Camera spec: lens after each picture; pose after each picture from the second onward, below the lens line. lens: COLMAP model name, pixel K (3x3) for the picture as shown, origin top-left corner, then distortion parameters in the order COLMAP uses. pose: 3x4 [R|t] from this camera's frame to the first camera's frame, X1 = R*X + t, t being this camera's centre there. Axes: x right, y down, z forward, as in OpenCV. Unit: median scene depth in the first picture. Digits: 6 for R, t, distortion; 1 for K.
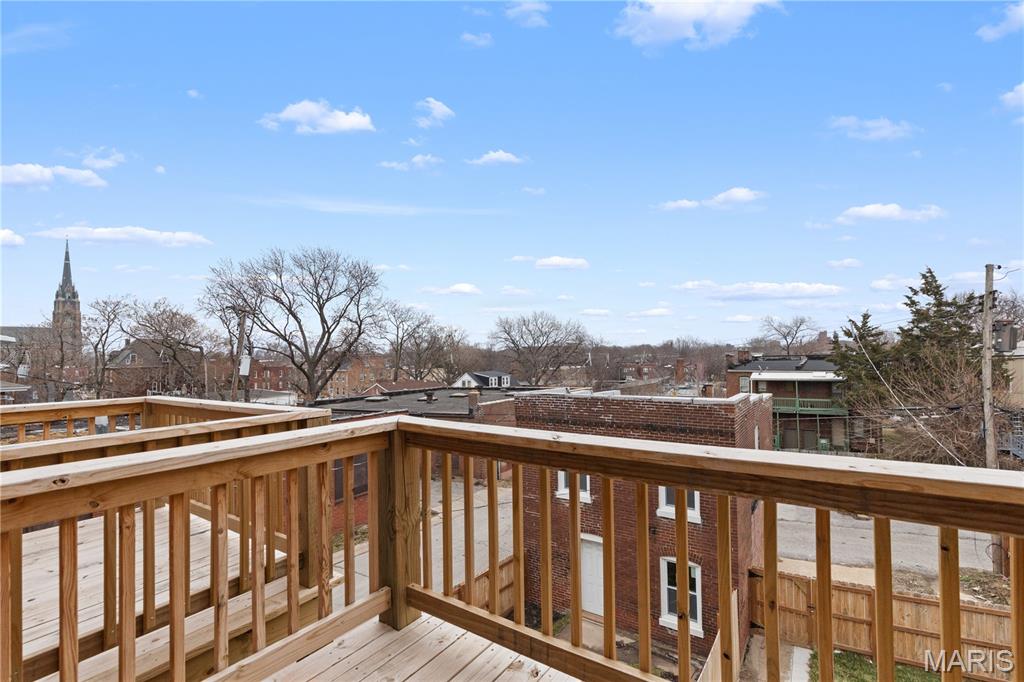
lens RADIAL K [[465.0, 0, 512.9], [0, 465.0, 346.0], [0, 0, 1]] dist [-0.002507, 0.008853]
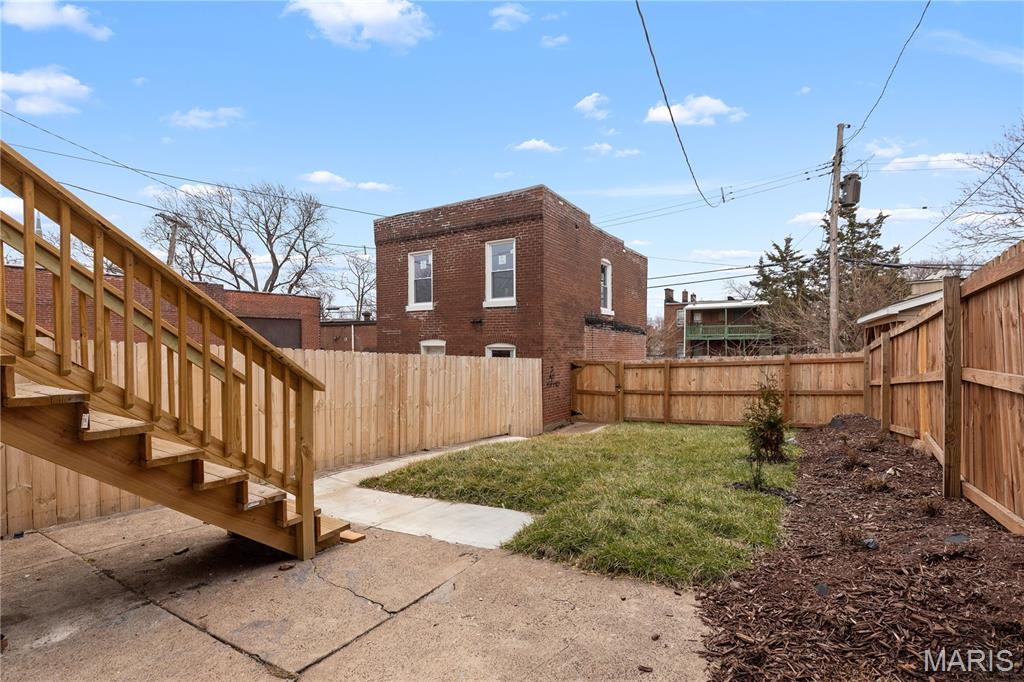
lens RADIAL K [[465.0, 0, 512.9], [0, 465.0, 346.0], [0, 0, 1]] dist [-0.002507, 0.008853]
pose [[0.999670, 0.012317, 0.022554, 0.125953], [-0.012925, 0.999552, 0.026989, 0.150266], [-0.022212, -0.027272, 0.999381, -0.024901]]
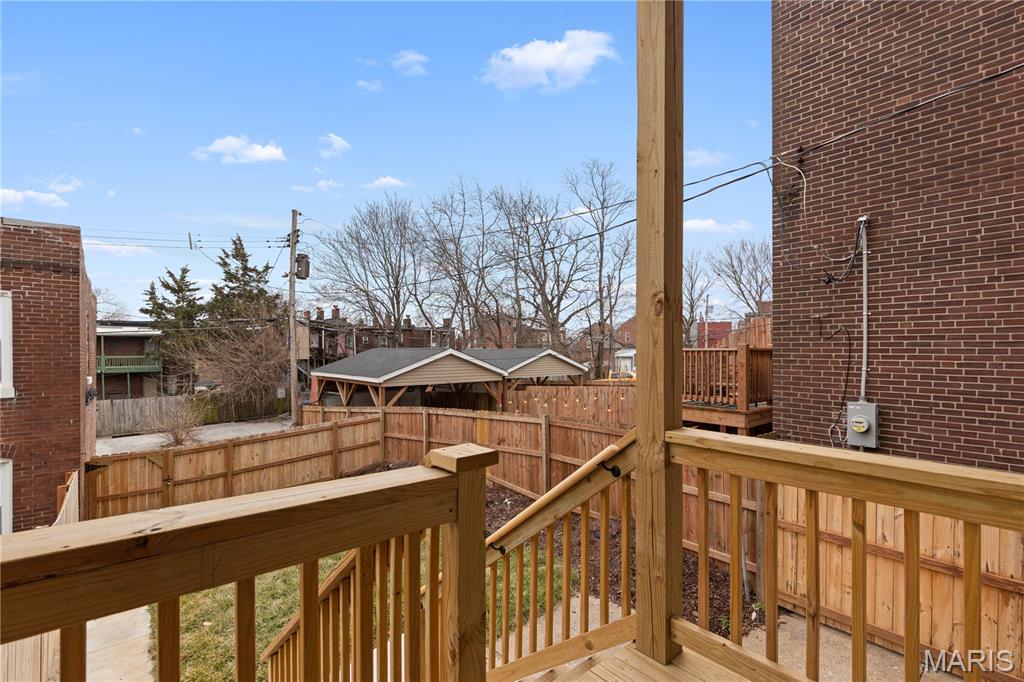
lens RADIAL K [[465.0, 0, 512.9], [0, 465.0, 346.0], [0, 0, 1]] dist [-0.002507, 0.008853]
pose [[0.268871, 0.020353, 0.962961, -0.022573], [-0.020111, 0.999677, -0.015513, 0.101723], [-0.962966, -0.015195, 0.269194, 0.034978]]
